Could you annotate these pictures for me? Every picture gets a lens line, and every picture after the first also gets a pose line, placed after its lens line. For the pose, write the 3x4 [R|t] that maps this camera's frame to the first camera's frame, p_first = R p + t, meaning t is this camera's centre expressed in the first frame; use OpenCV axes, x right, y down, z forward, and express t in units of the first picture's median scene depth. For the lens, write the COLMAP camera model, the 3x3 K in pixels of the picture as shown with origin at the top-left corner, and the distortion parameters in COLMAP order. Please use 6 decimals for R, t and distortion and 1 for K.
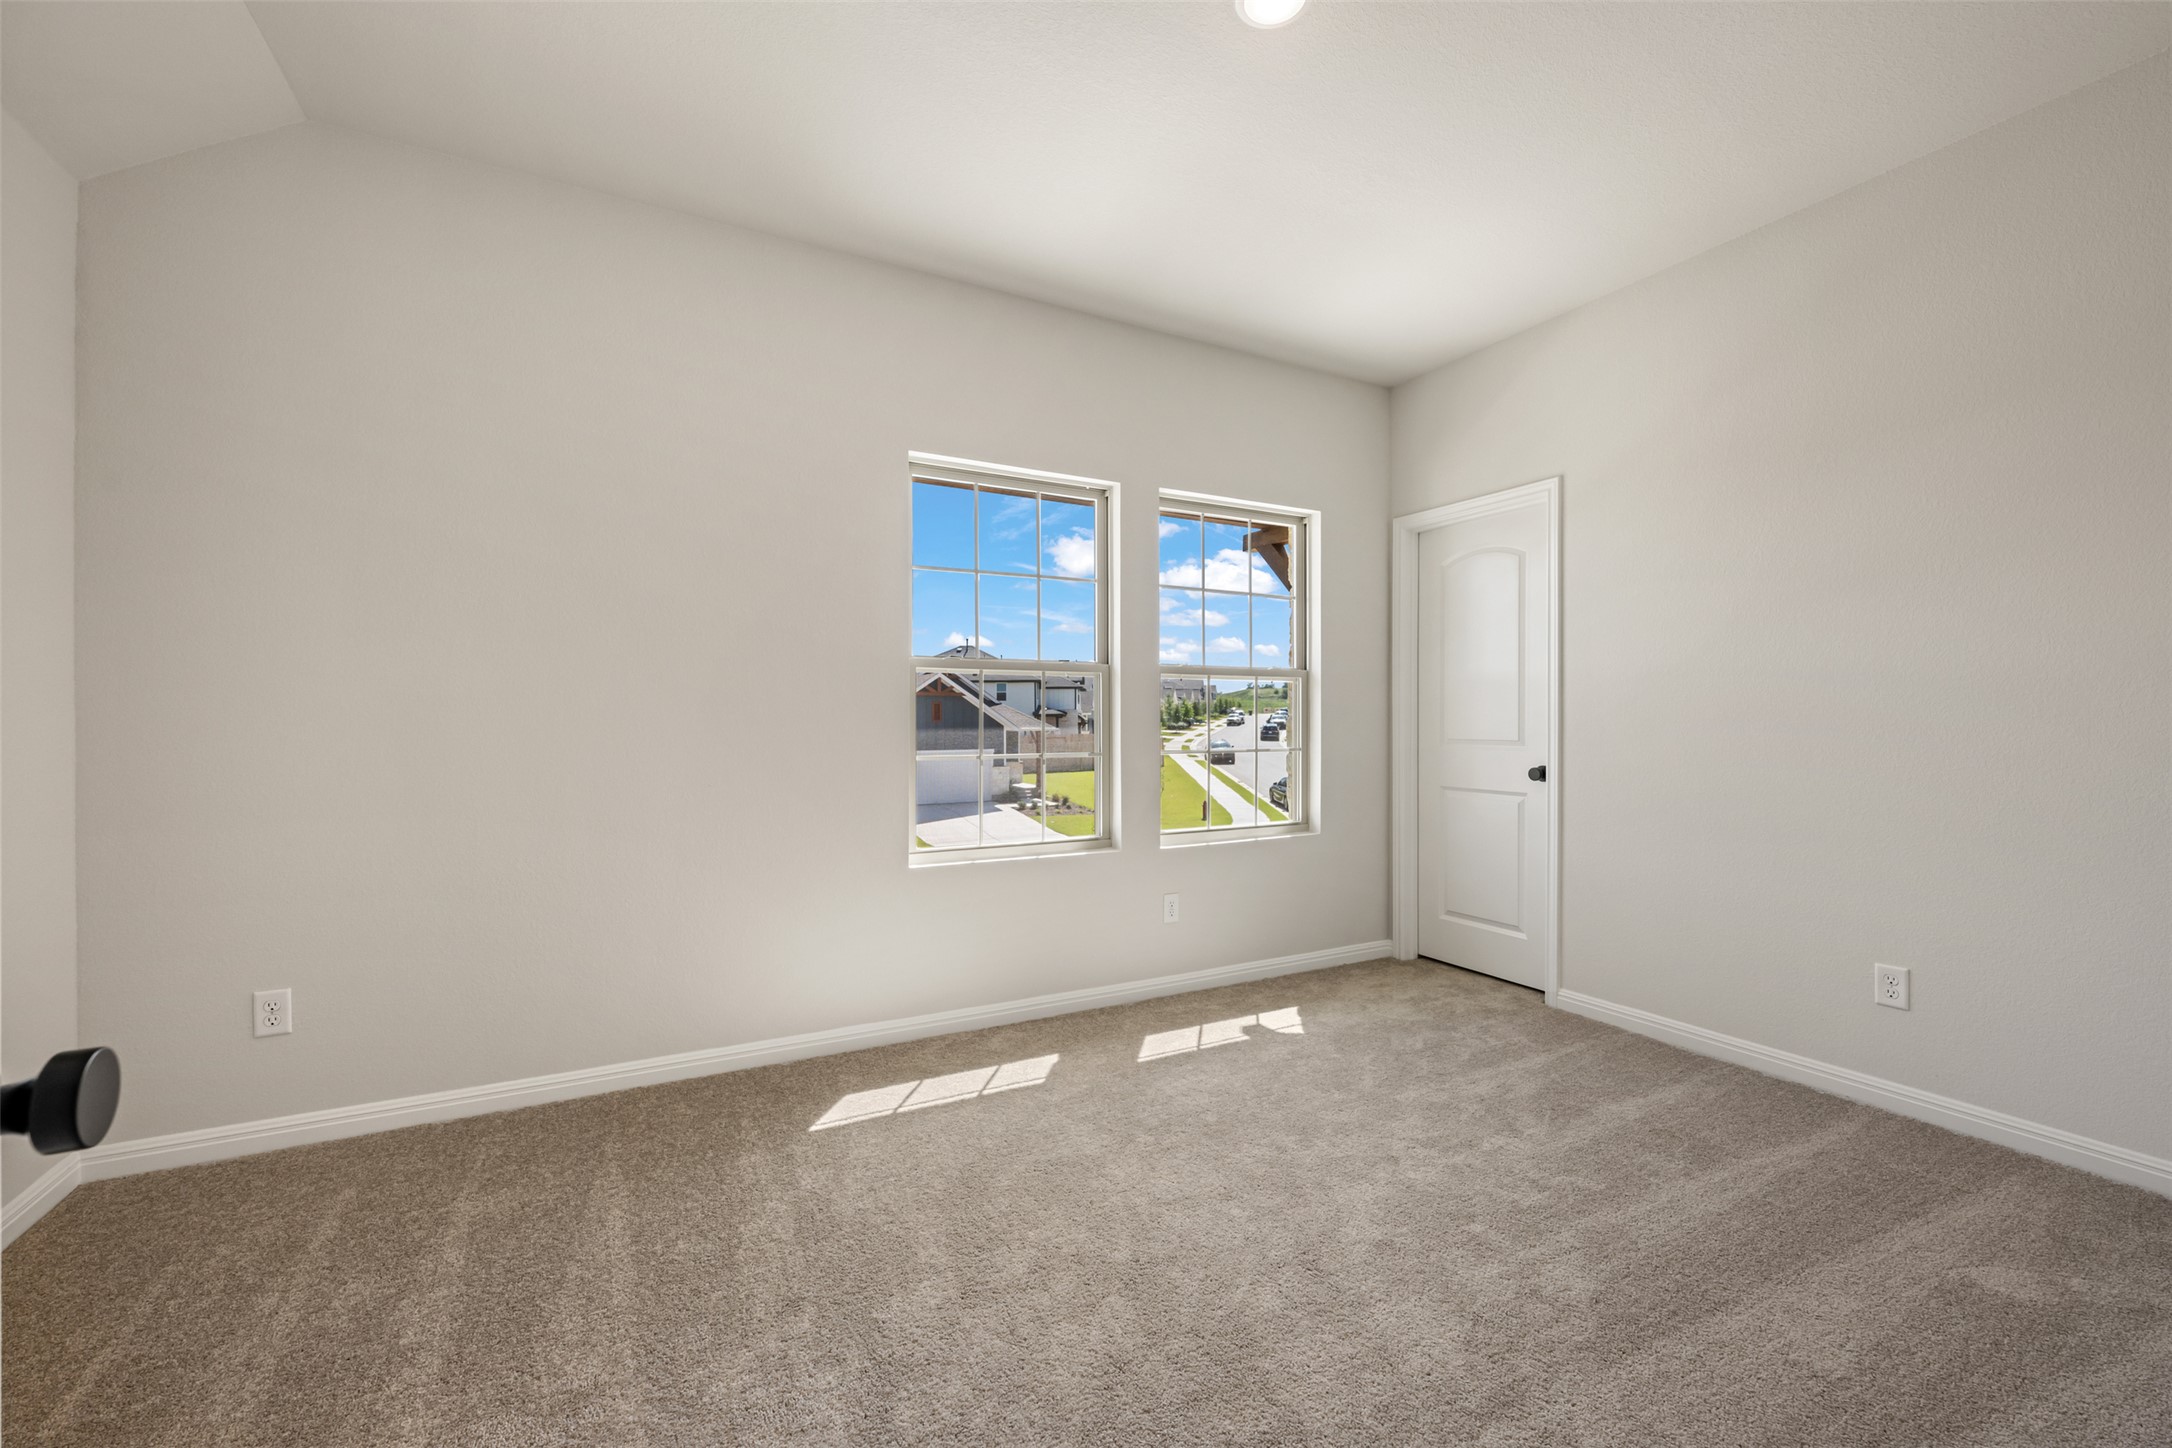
lens RADIAL K [[861.8, 0, 1083.8], [0, 861.8, 734.6], [0, 0, 1]] dist [-0.001357, 0.000503]
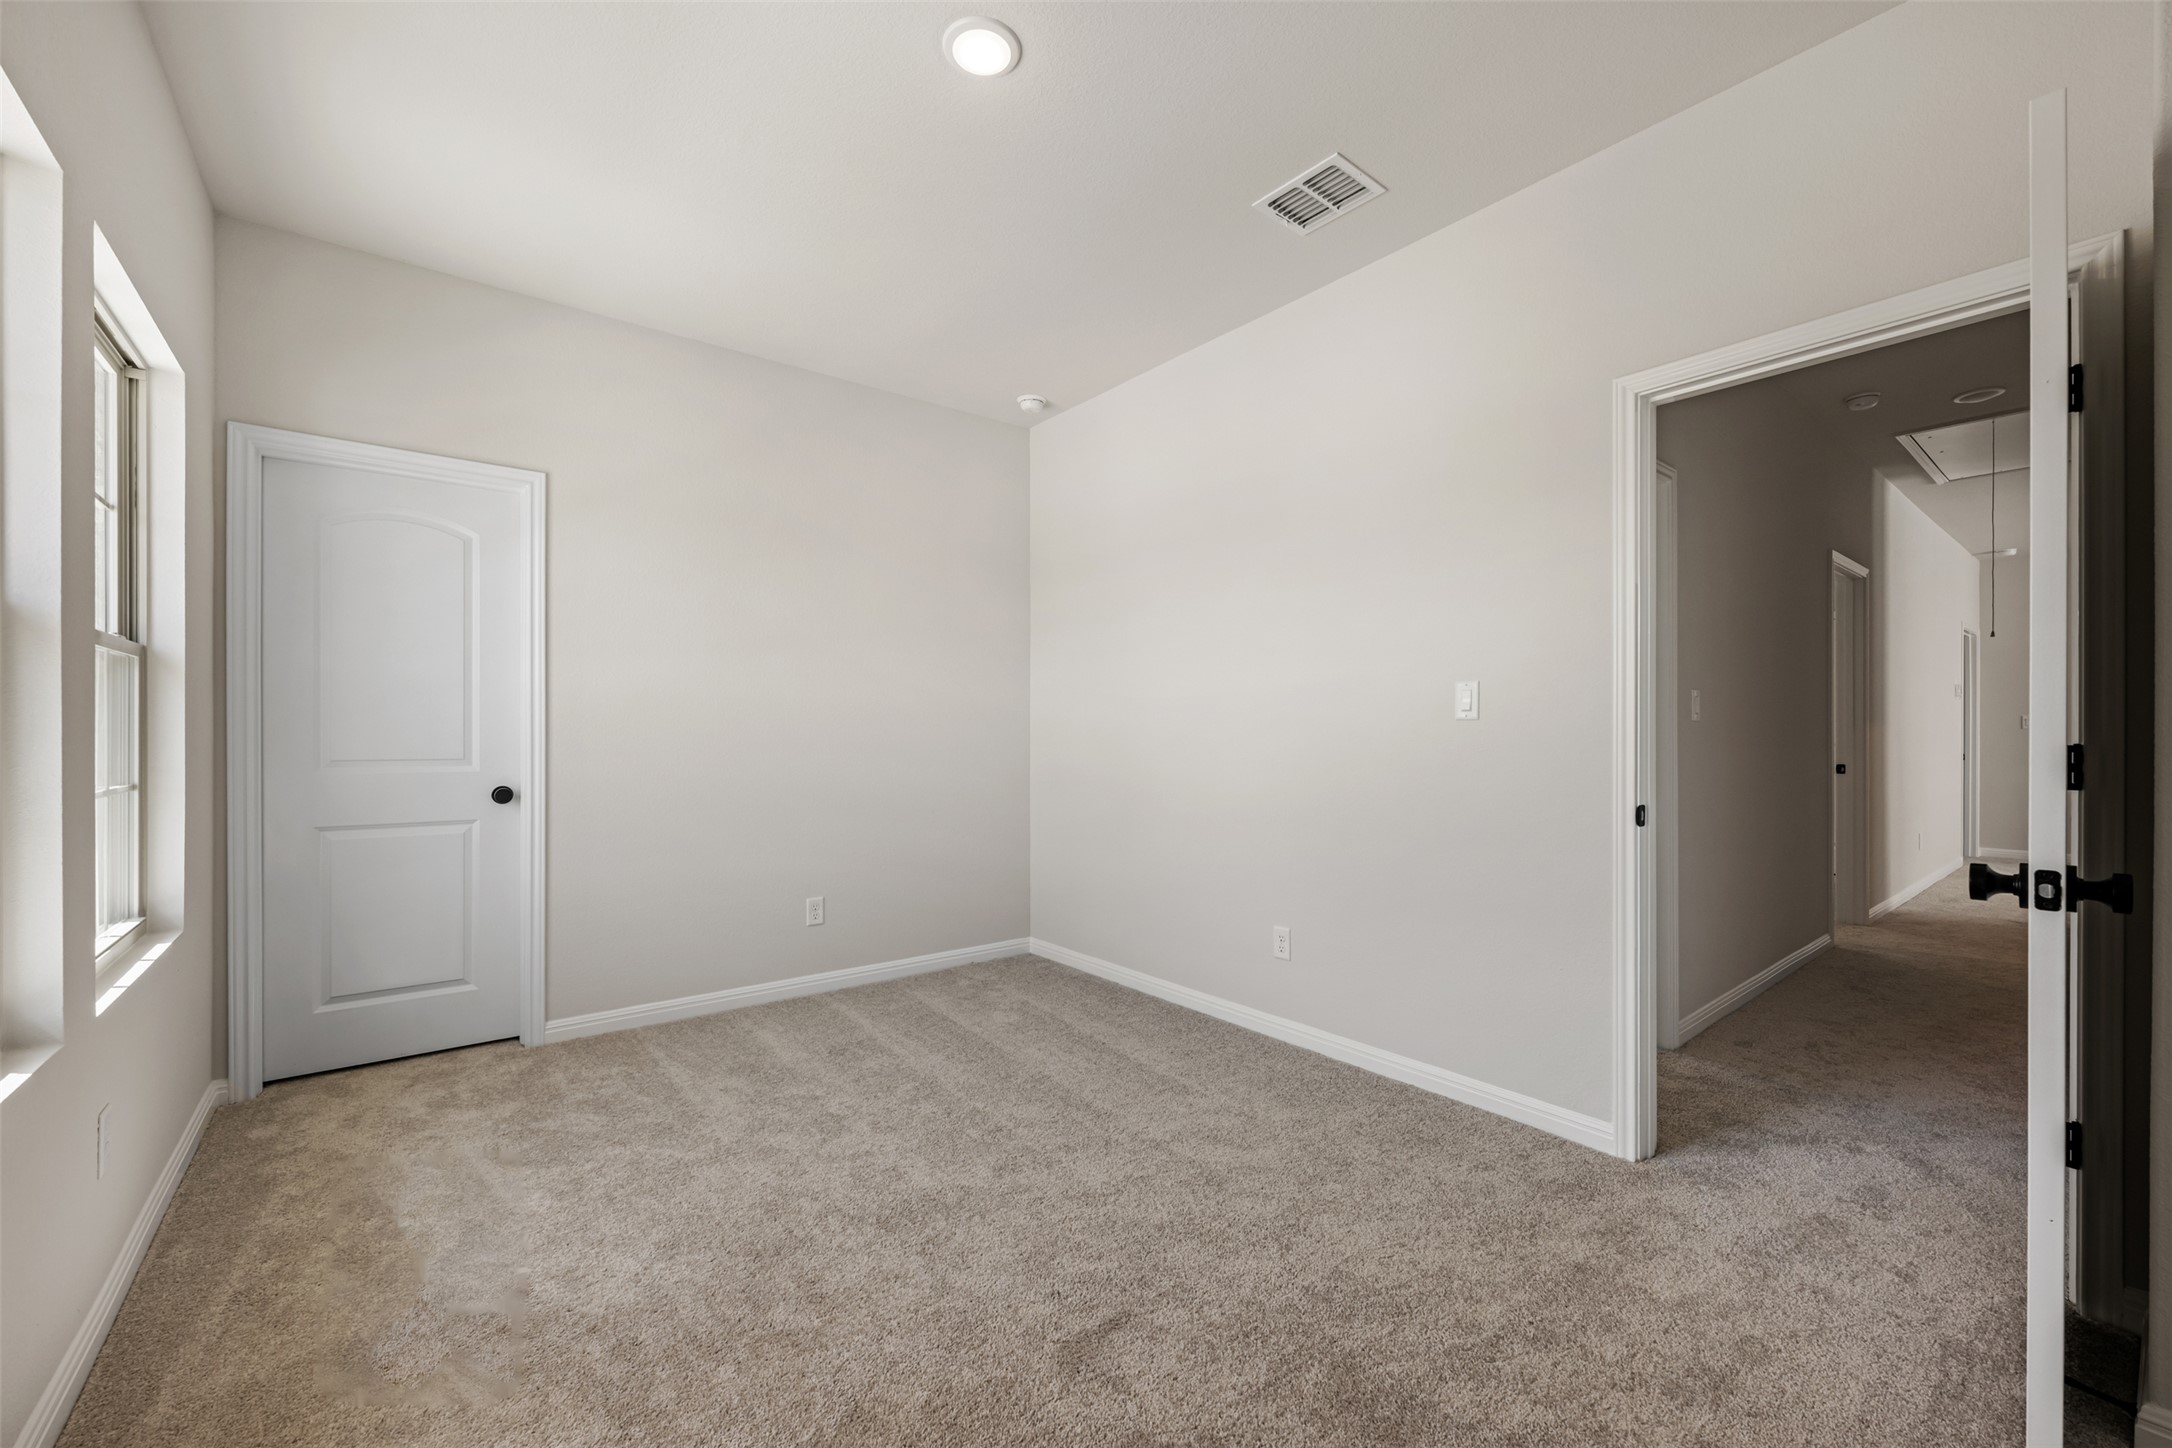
lens RADIAL K [[861.8, 0, 1092.7], [0, 861.8, 724.9], [0, 0, 1]] dist [-0.001357, 0.000503]
pose [[-0.193025, 0.009552, 0.981147, -0.481356], [0.008729, 0.999930, -0.008018, -0.015799], [-0.981155, 0.007017, -0.193095, 0.592582]]
